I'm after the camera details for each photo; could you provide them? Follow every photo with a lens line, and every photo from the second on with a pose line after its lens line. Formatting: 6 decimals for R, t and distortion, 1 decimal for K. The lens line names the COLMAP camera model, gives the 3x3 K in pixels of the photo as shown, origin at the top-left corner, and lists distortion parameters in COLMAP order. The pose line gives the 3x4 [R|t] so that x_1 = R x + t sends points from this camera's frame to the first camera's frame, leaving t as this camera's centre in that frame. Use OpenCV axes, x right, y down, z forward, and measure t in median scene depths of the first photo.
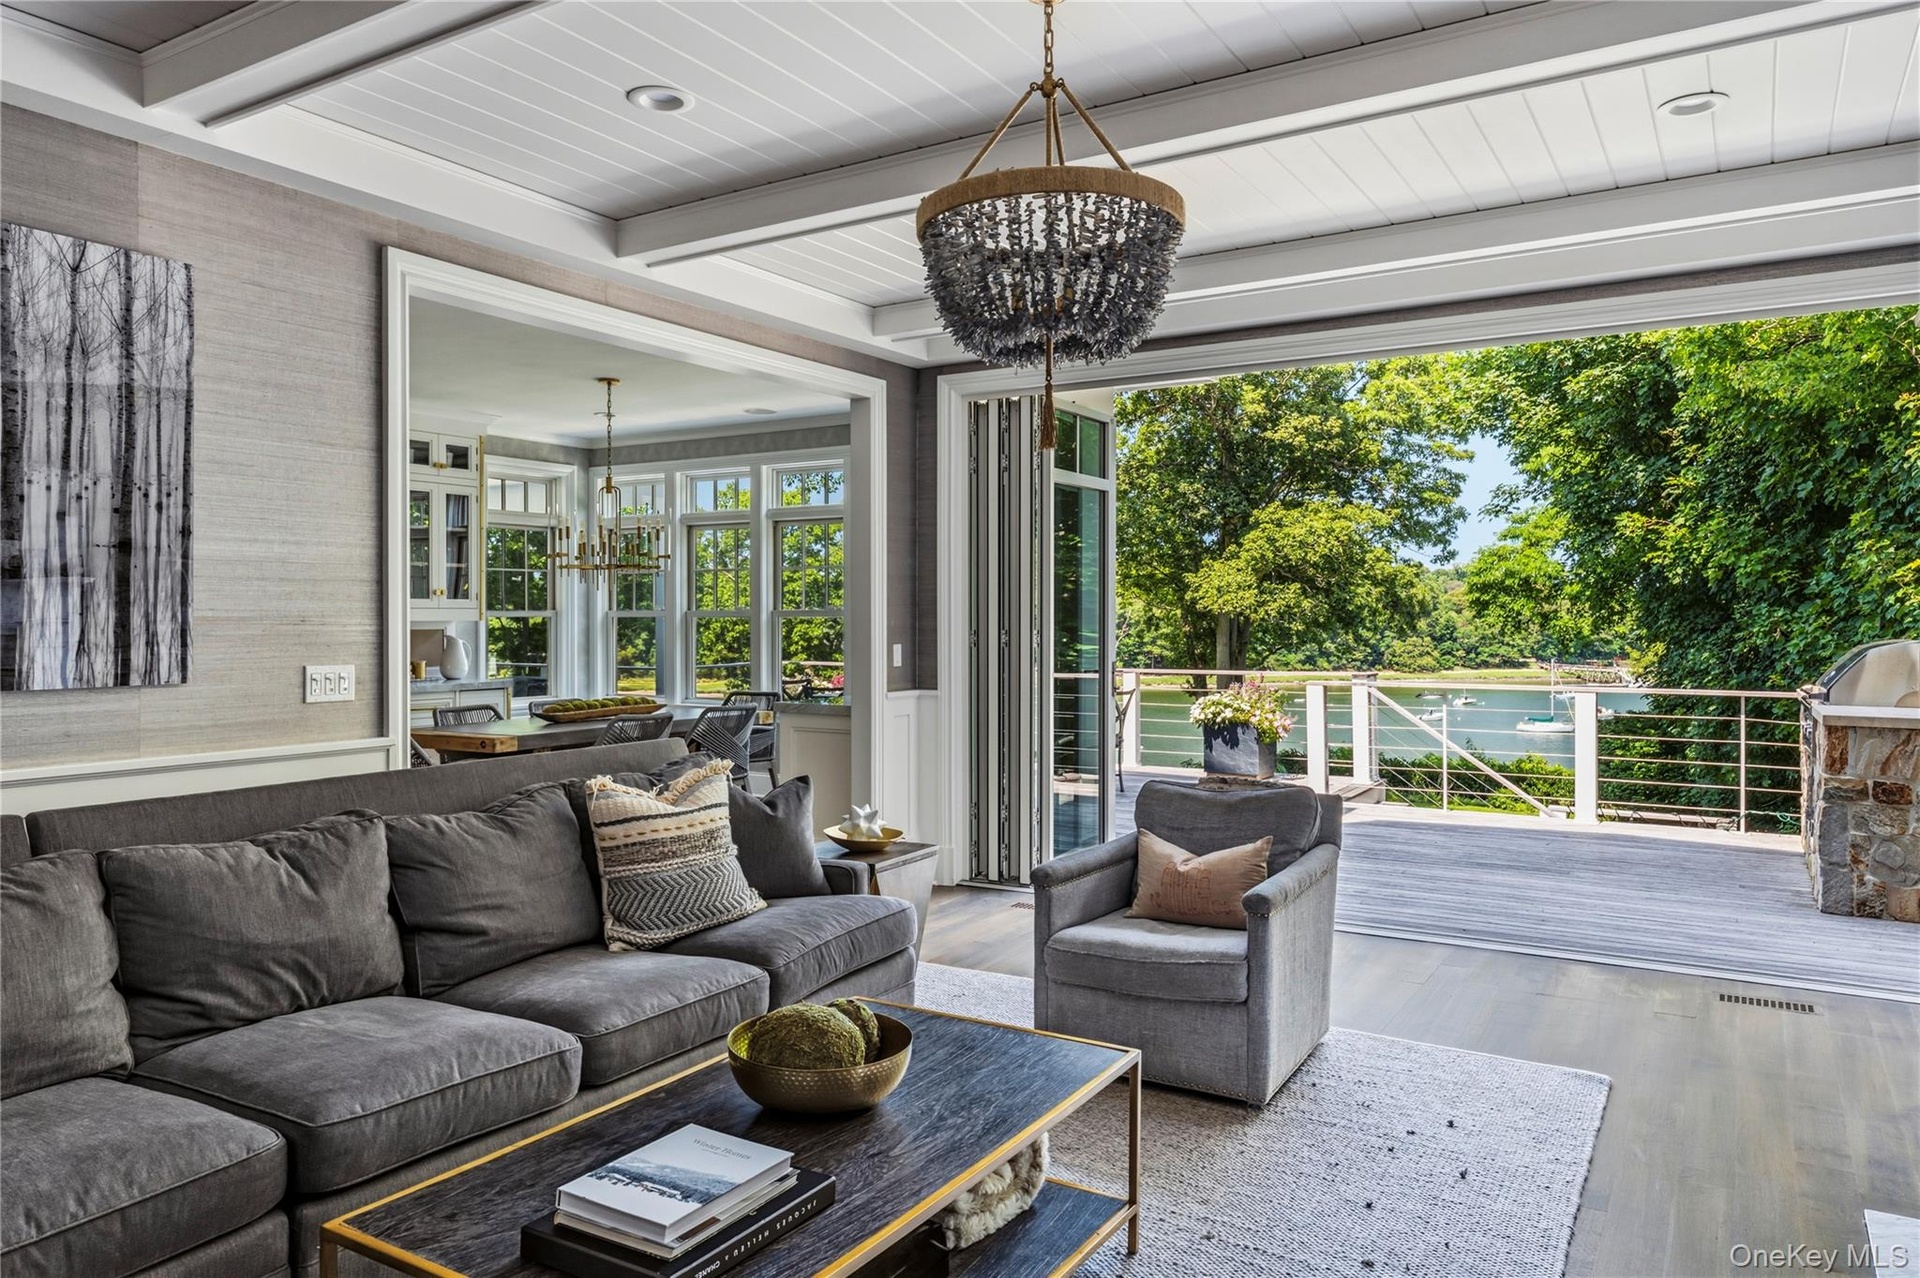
lens RADIAL K [[1275.8, 0, 960.7], [0, 1275.8, 633.2], [0, 0, 1]] dist [0.011350, -0.004393]
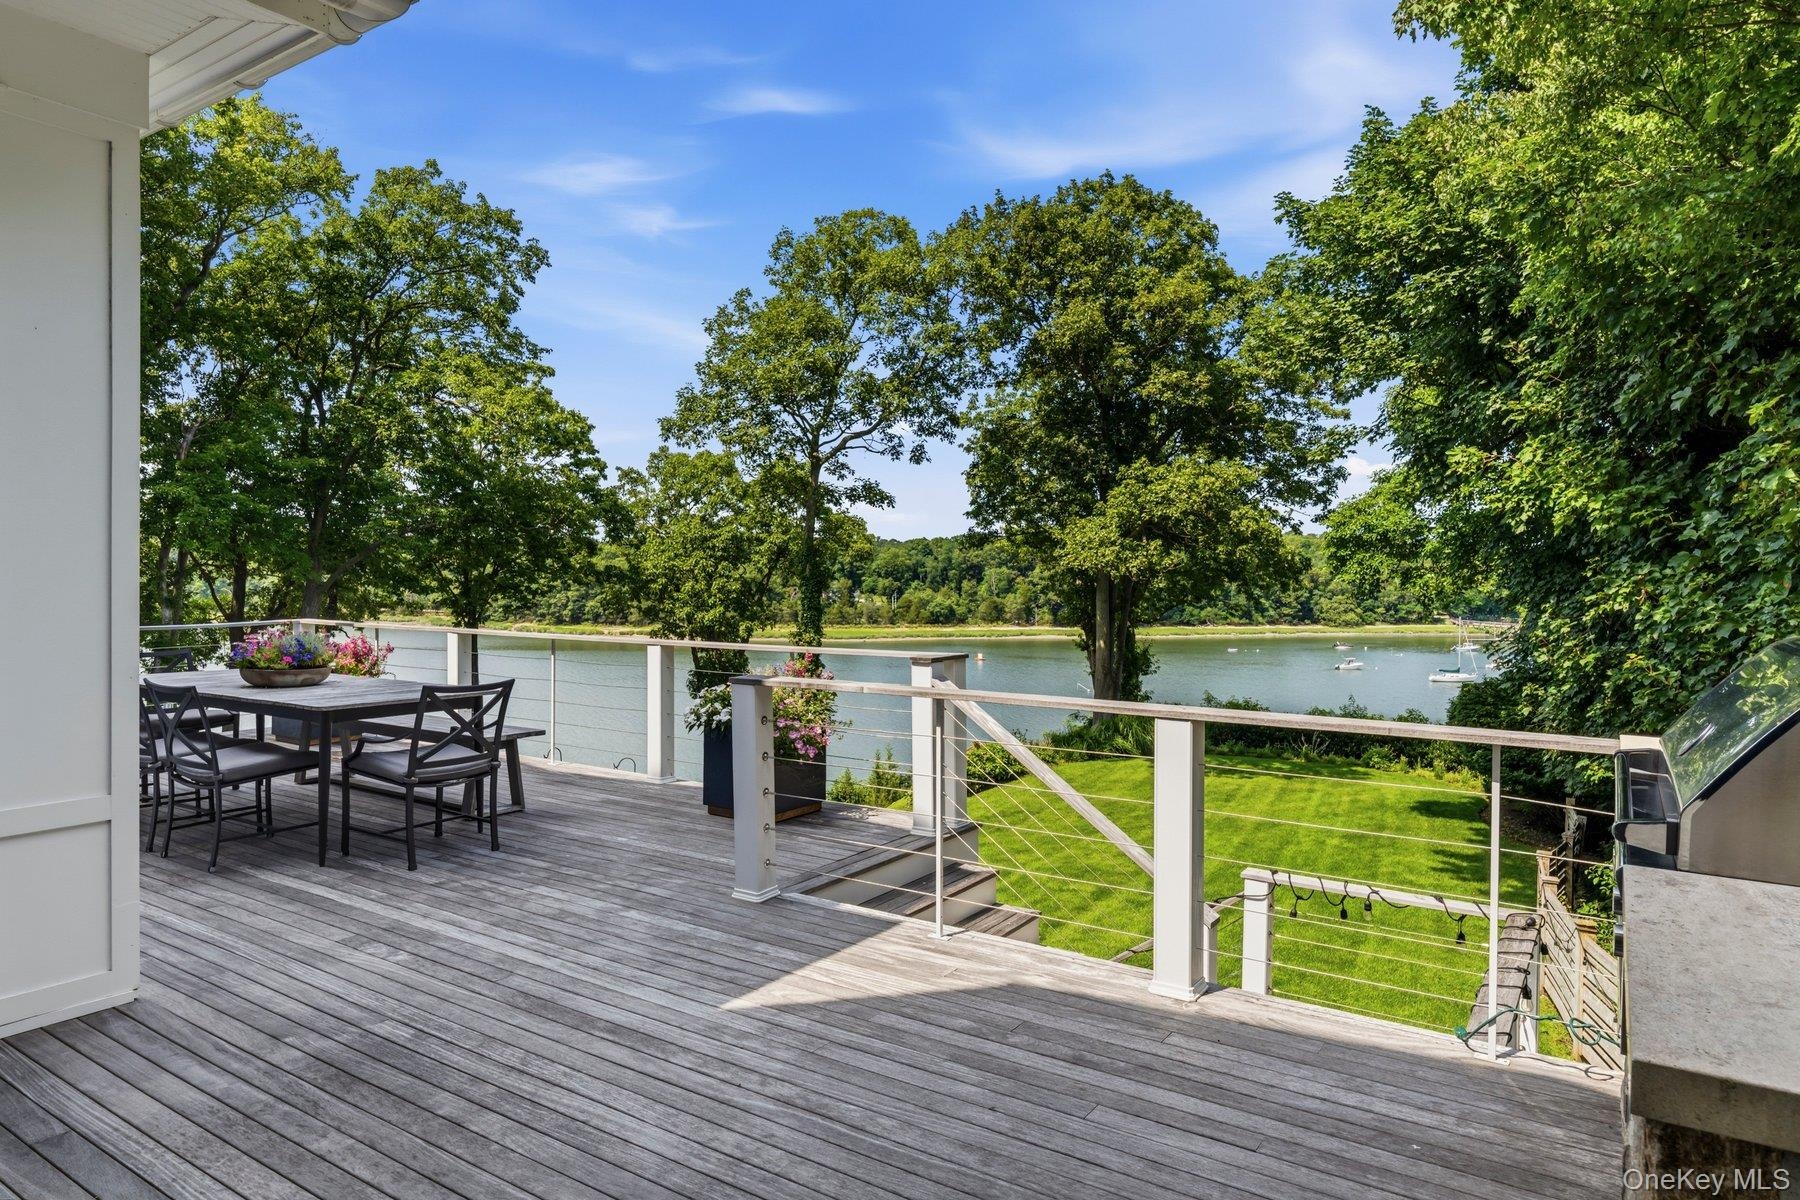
lens RADIAL K [[1100.8, 0, 900.5], [0, 1100.8, 591.9], [0, 0, 1]] dist [0.004556, 0.003769]
pose [[0.999117, 0.009040, -0.041037, 0.154458], [-0.008903, 0.999954, 0.003516, -0.000599], [0.041067, -0.003148, 0.999151, 0.225629]]
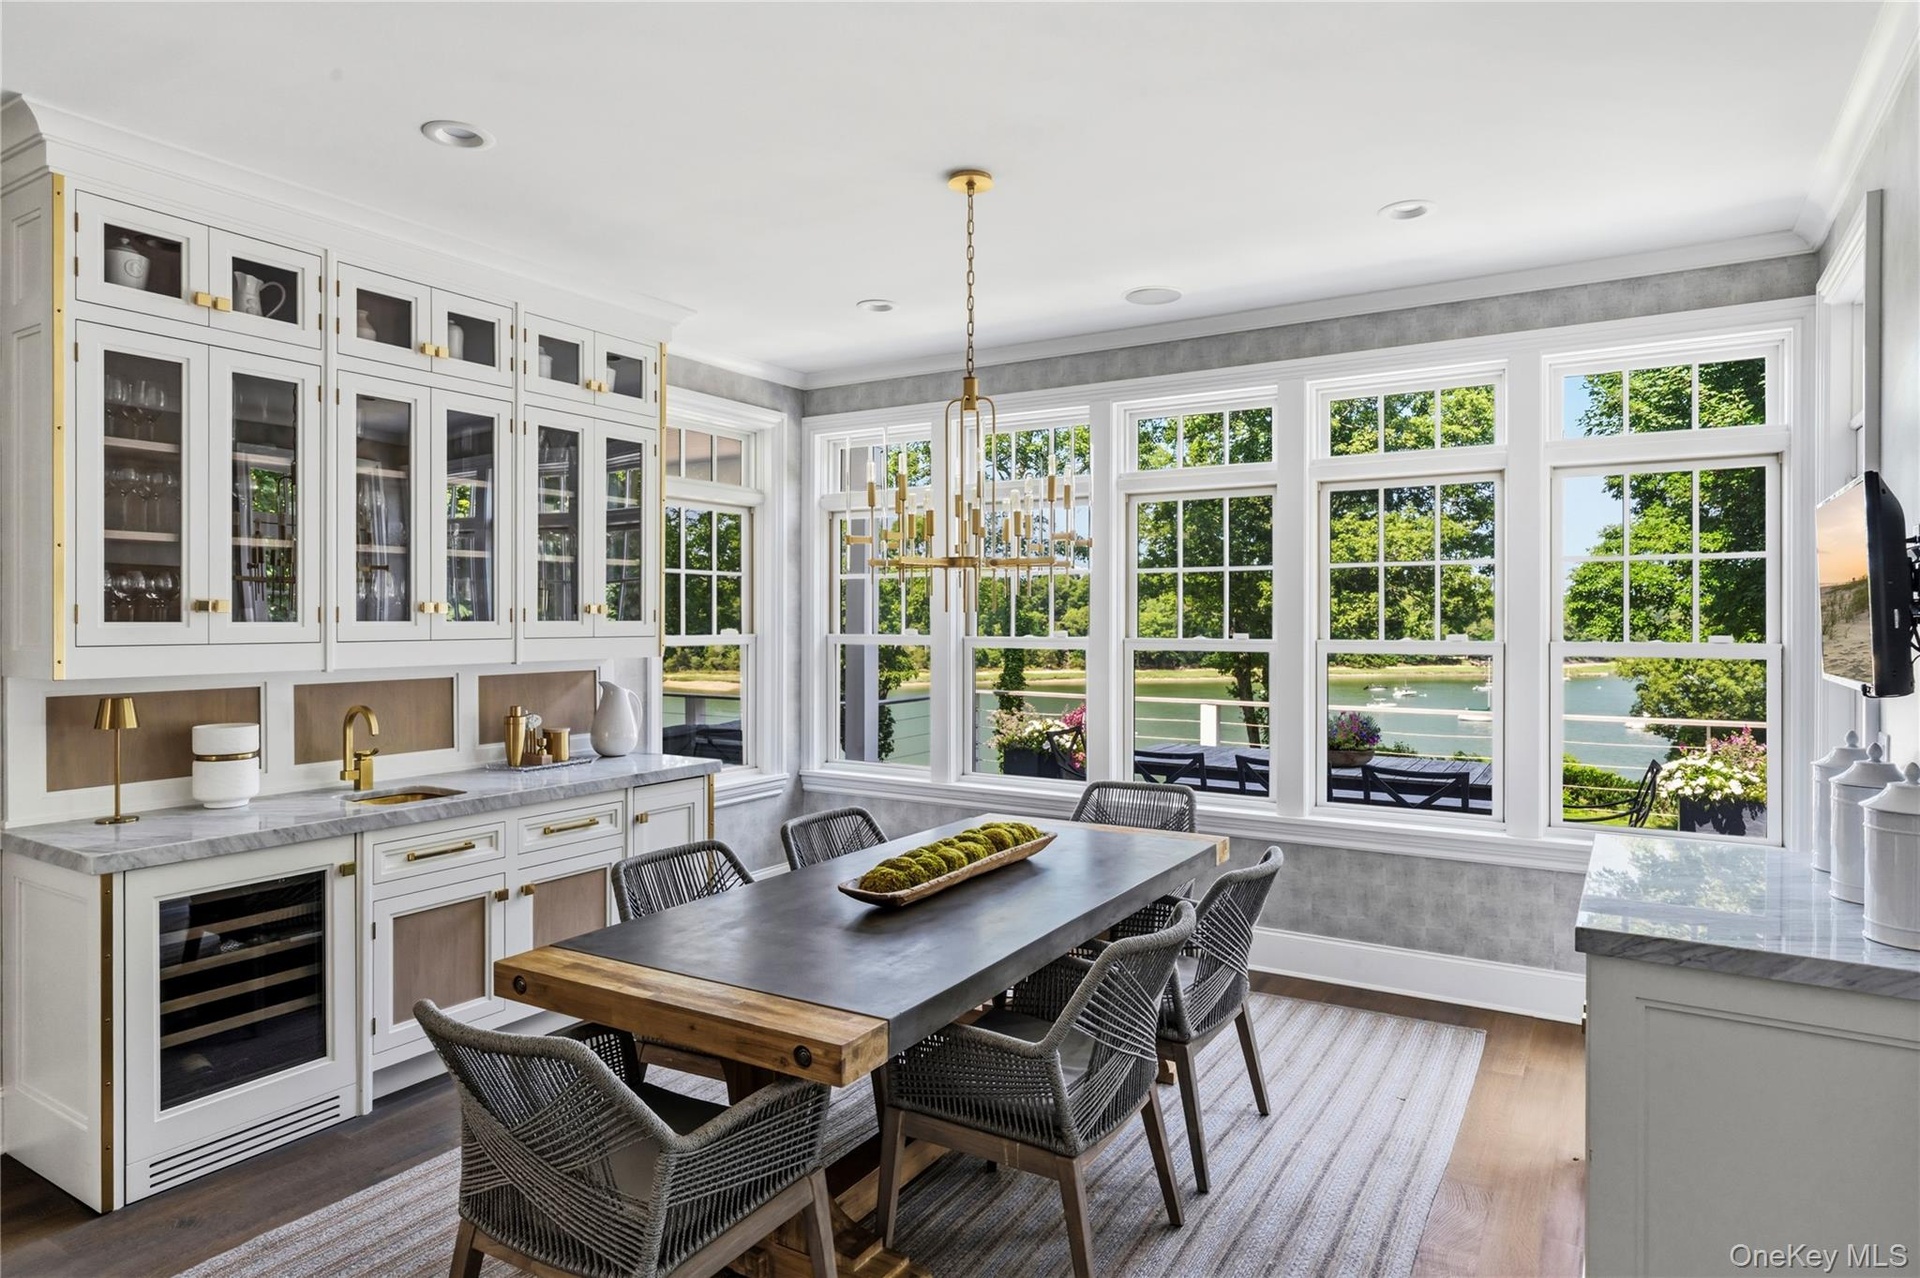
lens RADIAL K [[1080.8, 0, 961.4], [0, 1080.8, 631.0], [0, 0, 1]] dist [-0.006677, 0.000526]
pose [[0.999984, 0.003655, -0.004285, -0.099013], [-0.003662, 0.999992, -0.001581, -0.009154], [0.004279, 0.001597, 0.999990, 0.212544]]
